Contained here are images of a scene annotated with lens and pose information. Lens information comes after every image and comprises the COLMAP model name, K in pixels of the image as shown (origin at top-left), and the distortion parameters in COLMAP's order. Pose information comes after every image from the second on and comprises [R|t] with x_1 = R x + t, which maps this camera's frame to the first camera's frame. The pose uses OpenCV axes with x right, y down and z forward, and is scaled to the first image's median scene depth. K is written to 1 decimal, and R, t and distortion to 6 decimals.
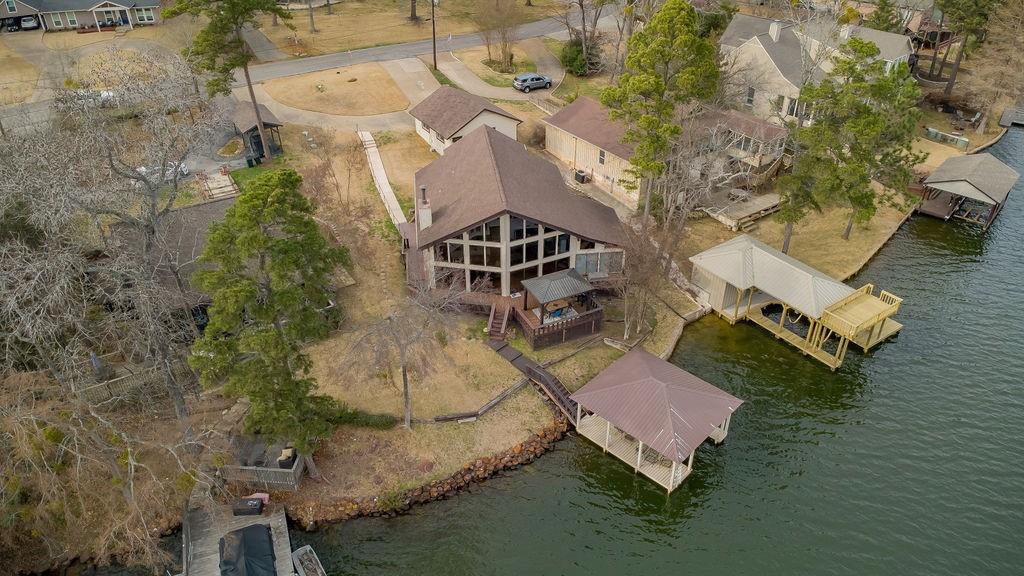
lens RADIAL K [[719.9, 0, 511.6], [0, 719.9, 287.3], [0, 0, 1]] dist [0.022456, -0.024443]
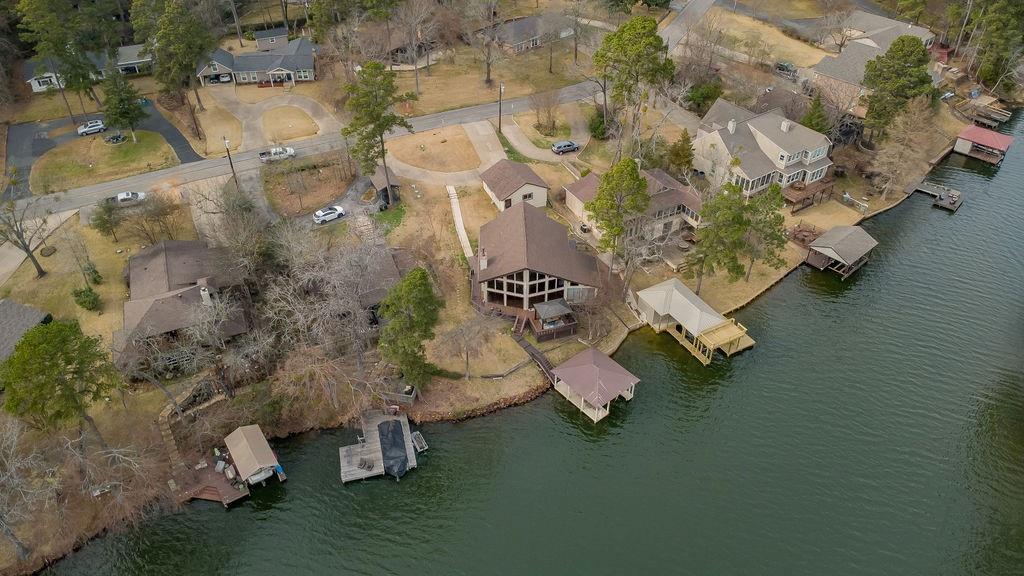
lens RADIAL K [[719.9, 0, 514.8], [0, 719.9, 286.1], [0, 0, 1]] dist [0.022456, -0.024443]
pose [[0.994236, 0.069968, -0.081236, 0.107335], [-0.063222, 0.994556, 0.082835, -0.195282], [0.086590, -0.077221, 0.993247, -0.781004]]
